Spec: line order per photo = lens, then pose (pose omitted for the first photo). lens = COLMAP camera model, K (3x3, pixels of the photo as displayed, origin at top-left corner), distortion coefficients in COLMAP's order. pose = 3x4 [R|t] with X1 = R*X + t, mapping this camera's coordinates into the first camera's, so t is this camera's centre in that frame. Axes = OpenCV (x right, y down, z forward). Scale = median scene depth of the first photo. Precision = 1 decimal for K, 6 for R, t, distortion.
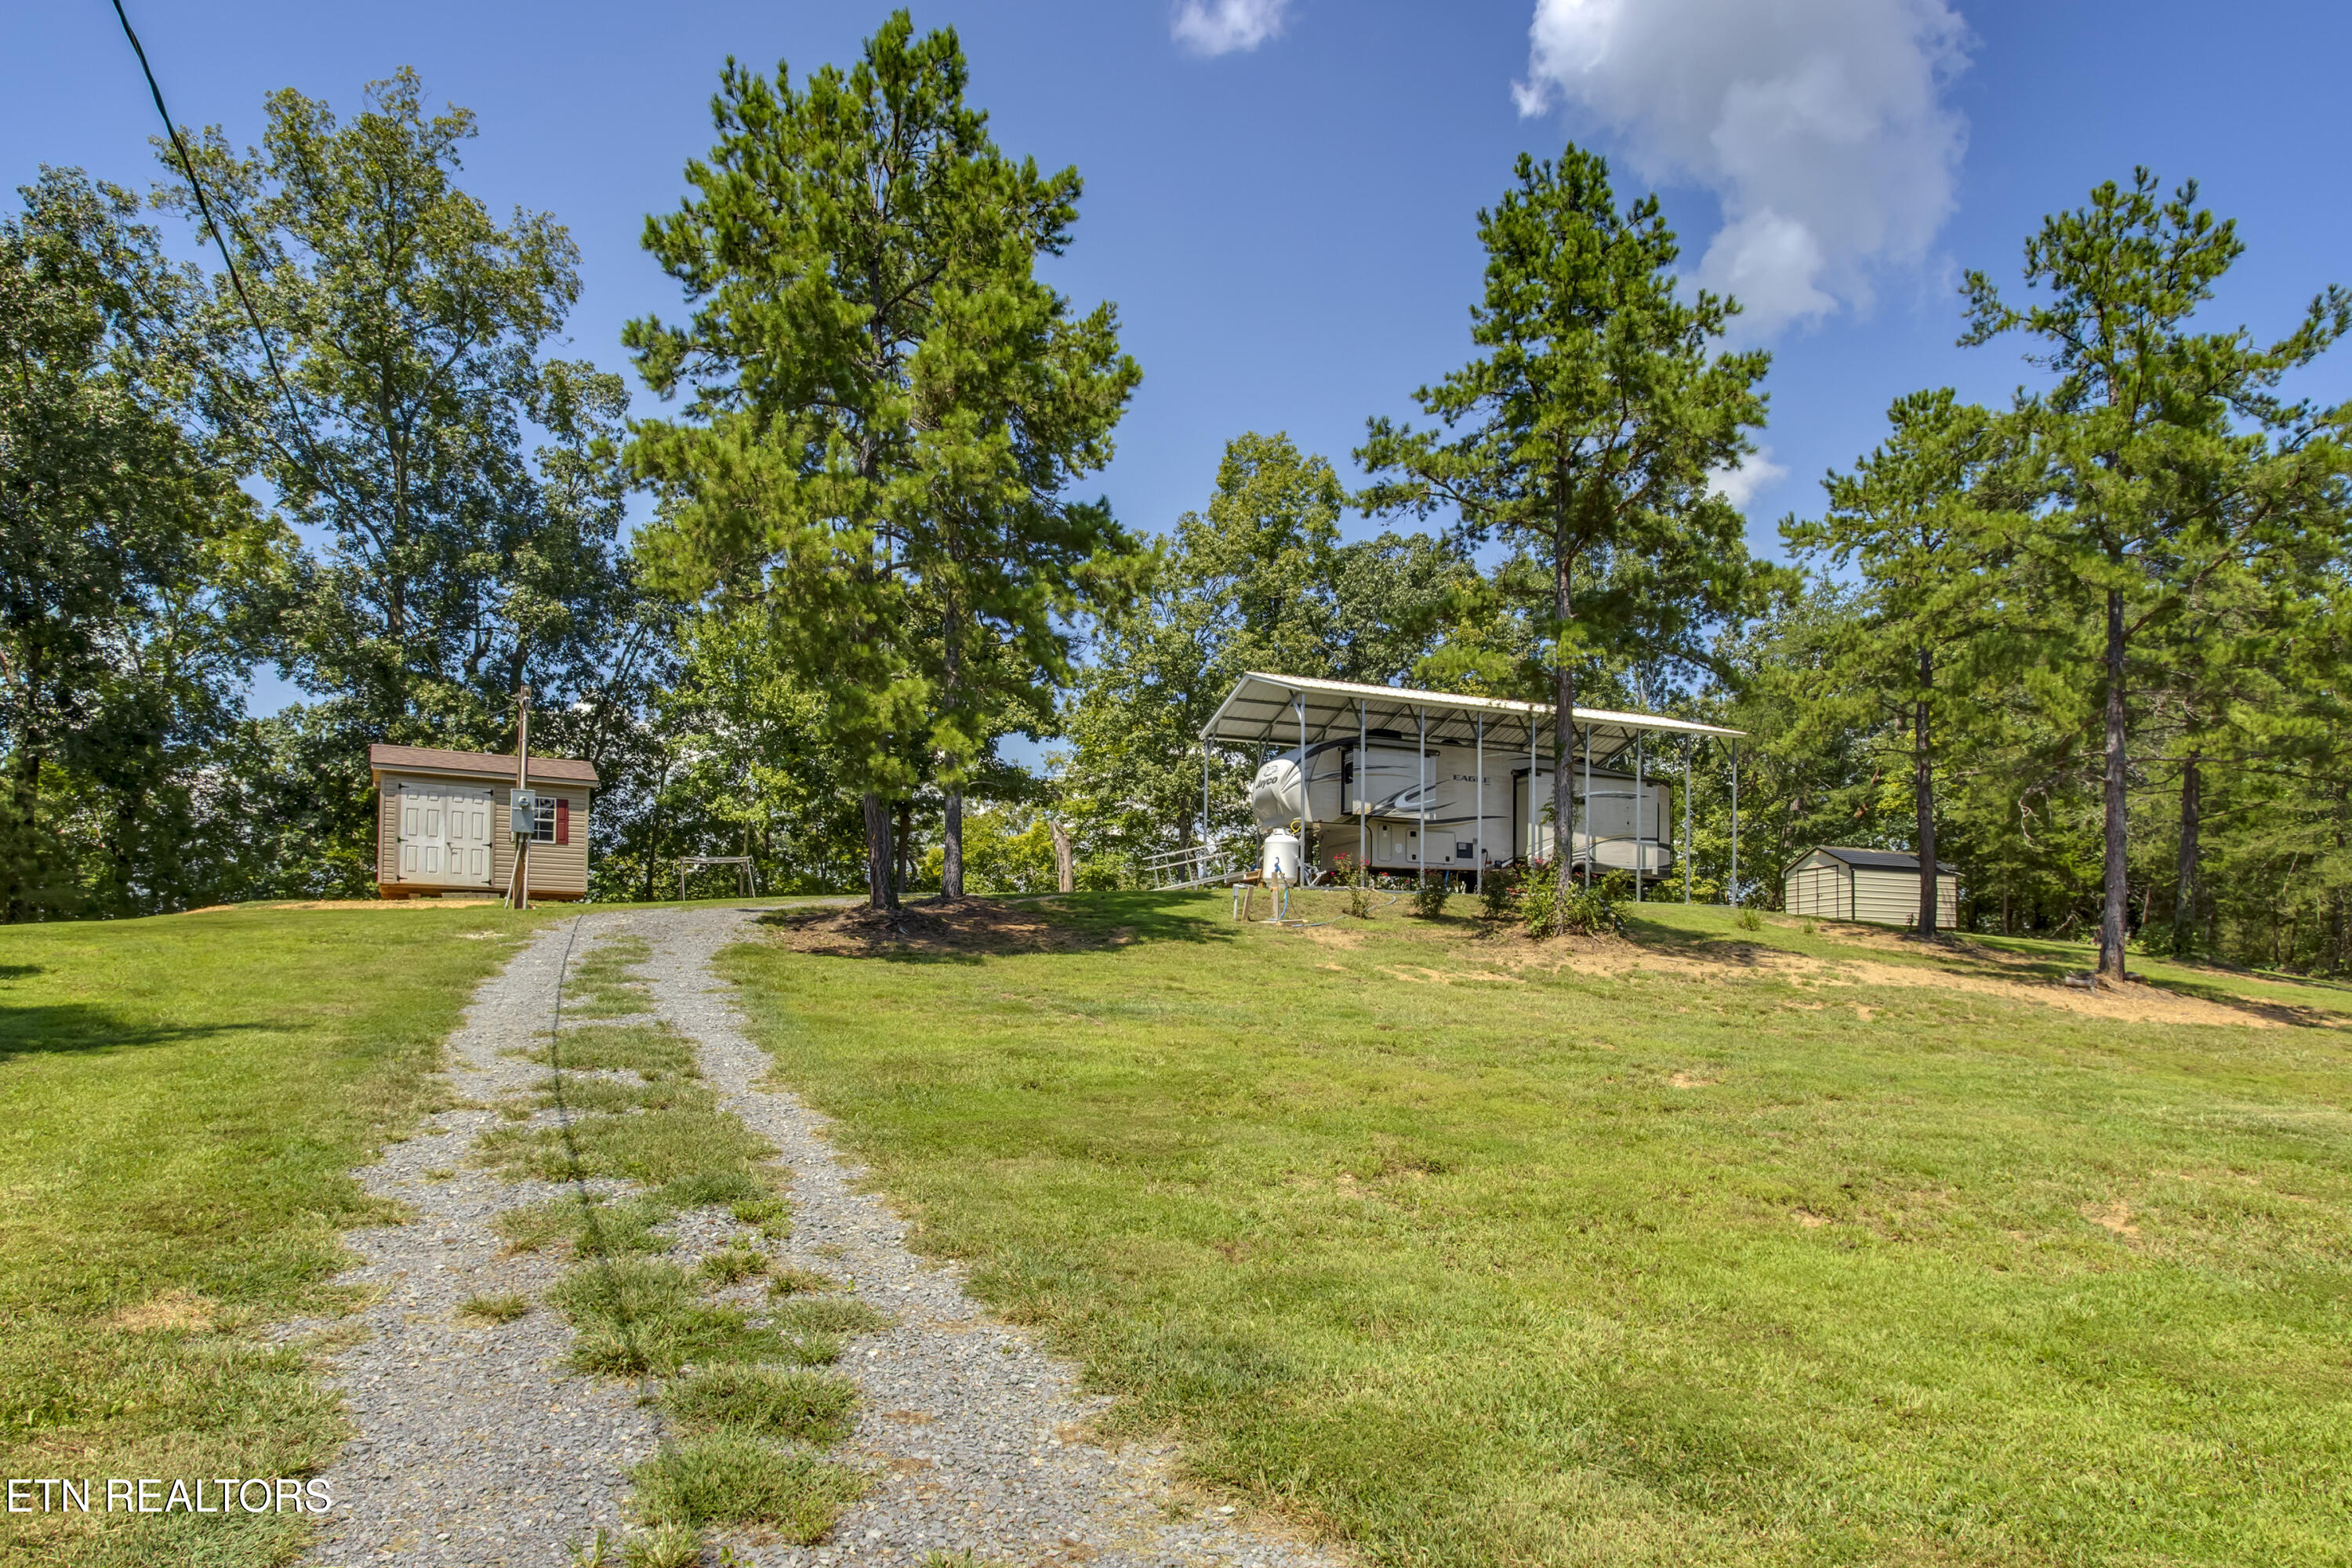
lens RADIAL K [[1270.6, 0, 1176.2], [0, 1270.6, 784.8], [0, 0, 1]] dist [-0.003910, -0.000521]
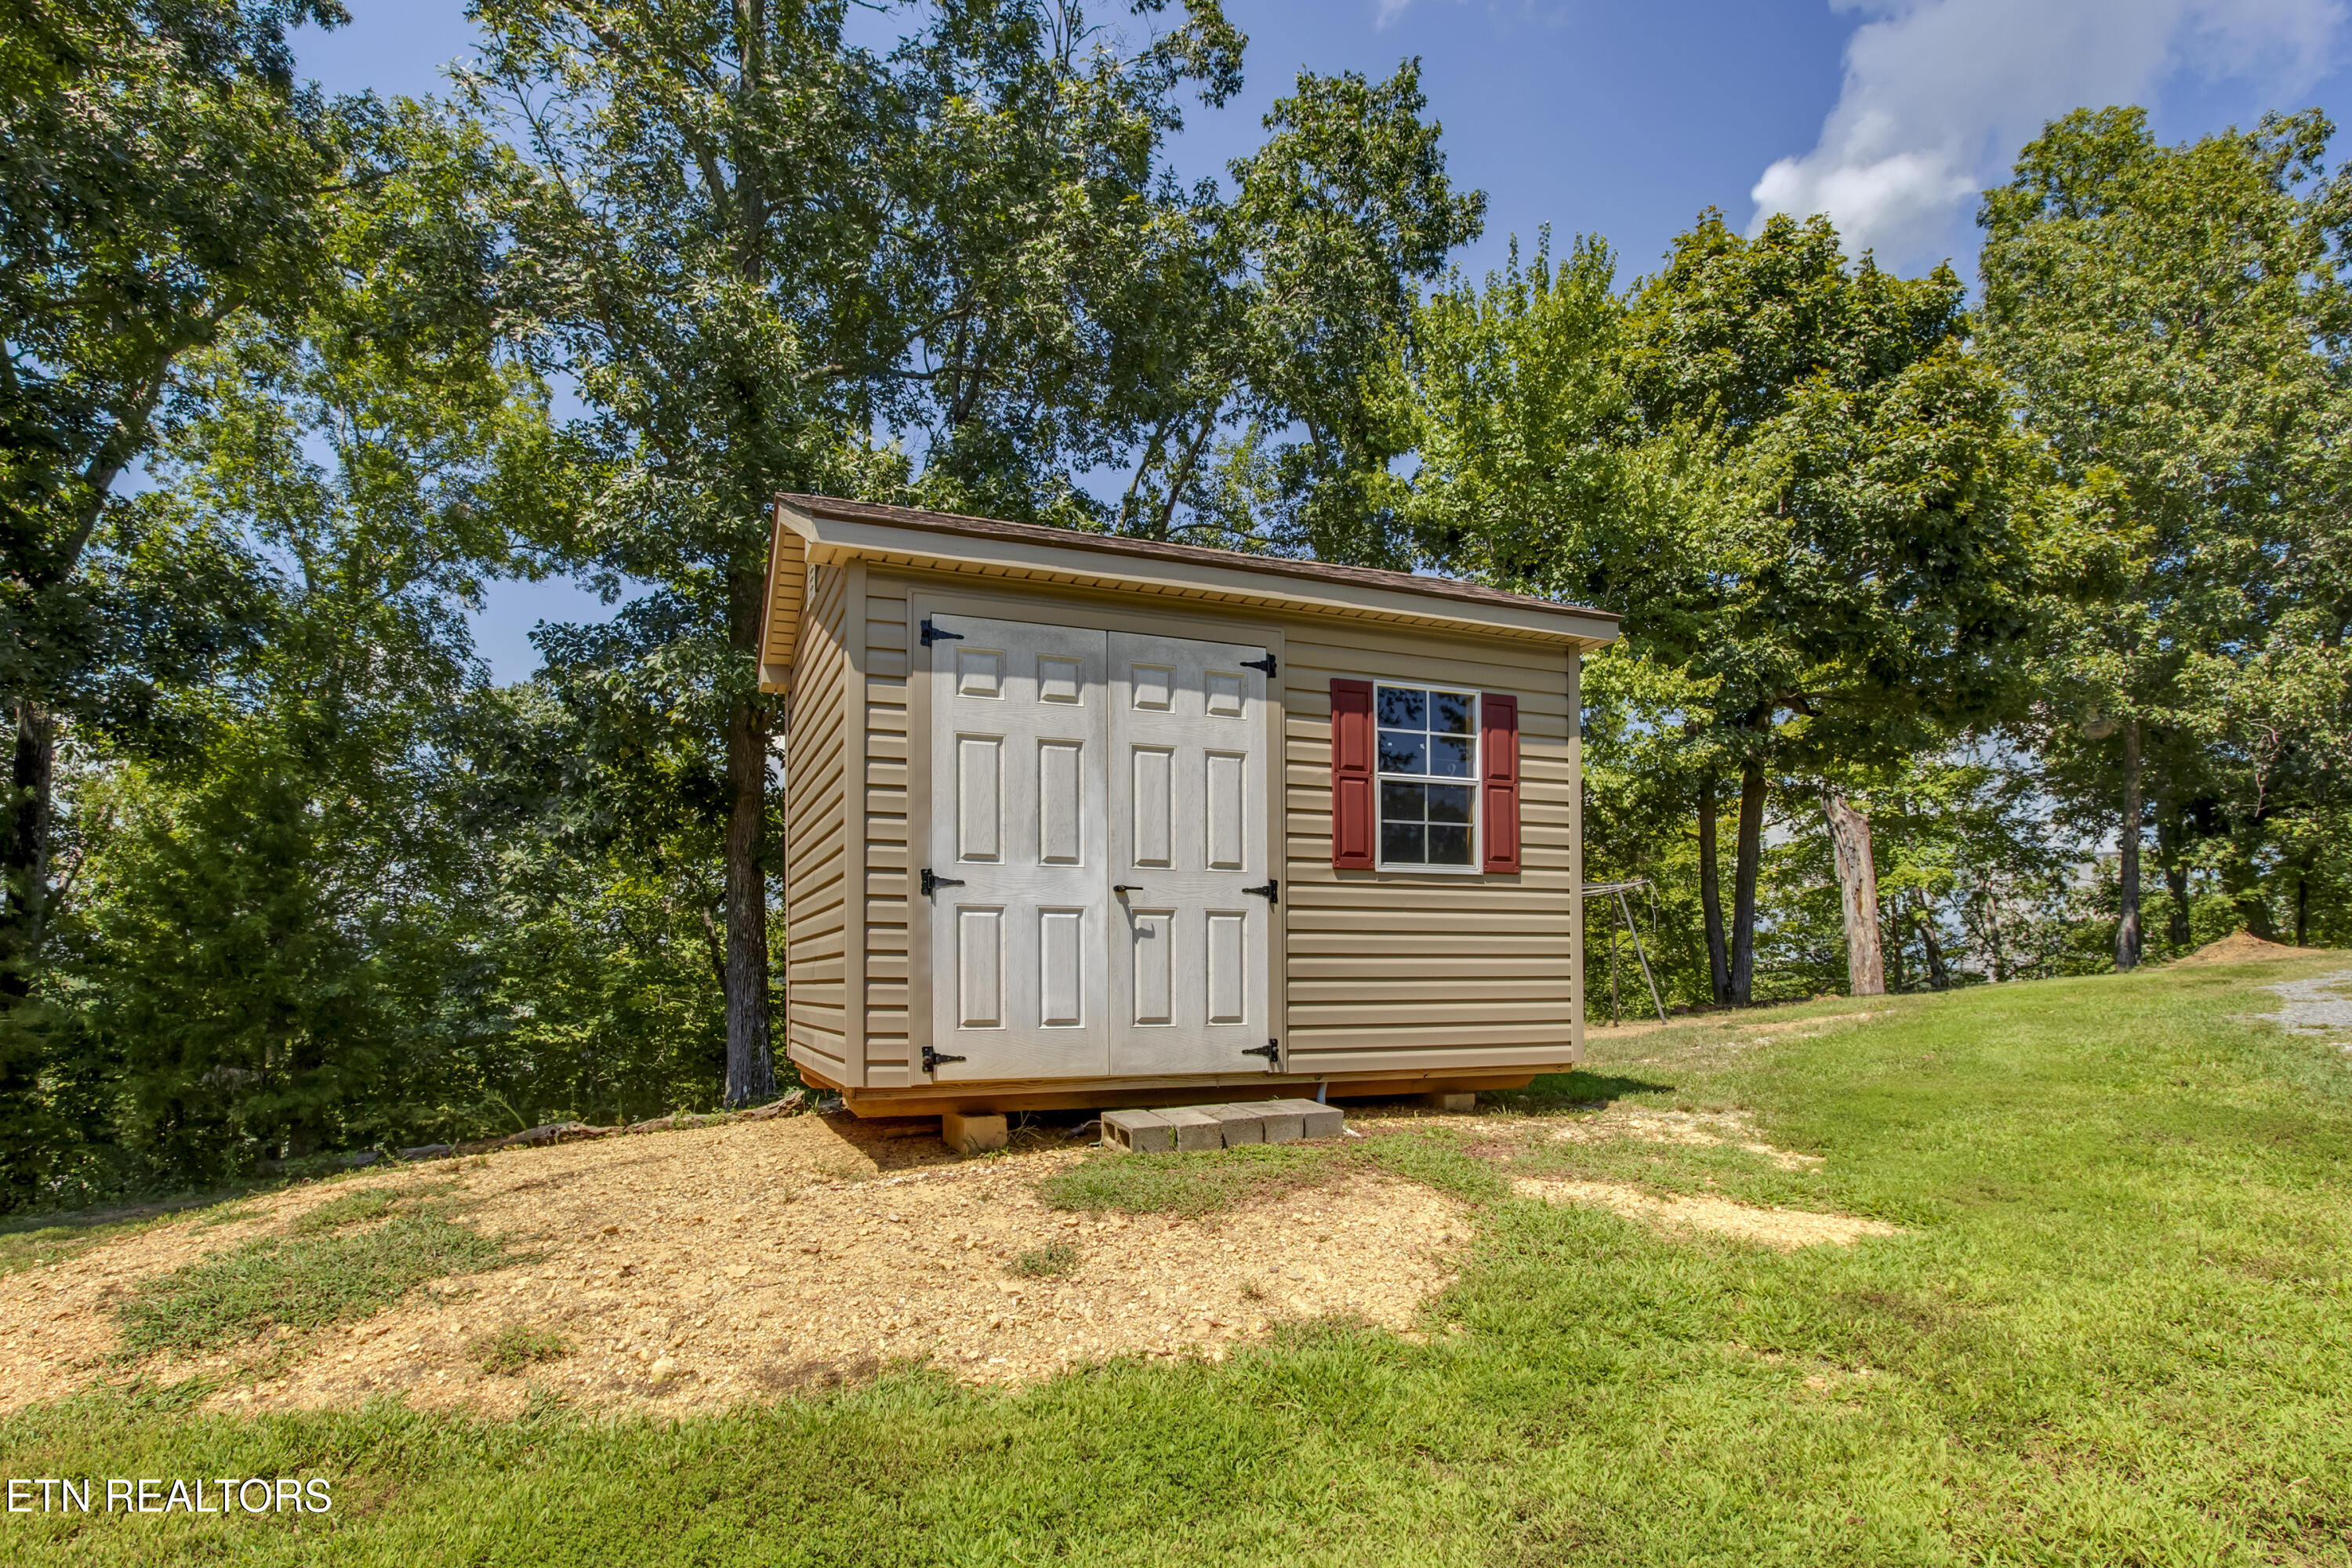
lens RADIAL K [[1270.6, 0, 1175.8], [0, 1270.6, 787.6], [0, 0, 1]] dist [-0.003910, -0.000521]
pose [[0.986947, -0.029514, -0.158320, -0.518471], [0.031778, 0.999425, 0.011790, 0.025127], [0.157881, -0.016668, 0.987317, 0.766464]]
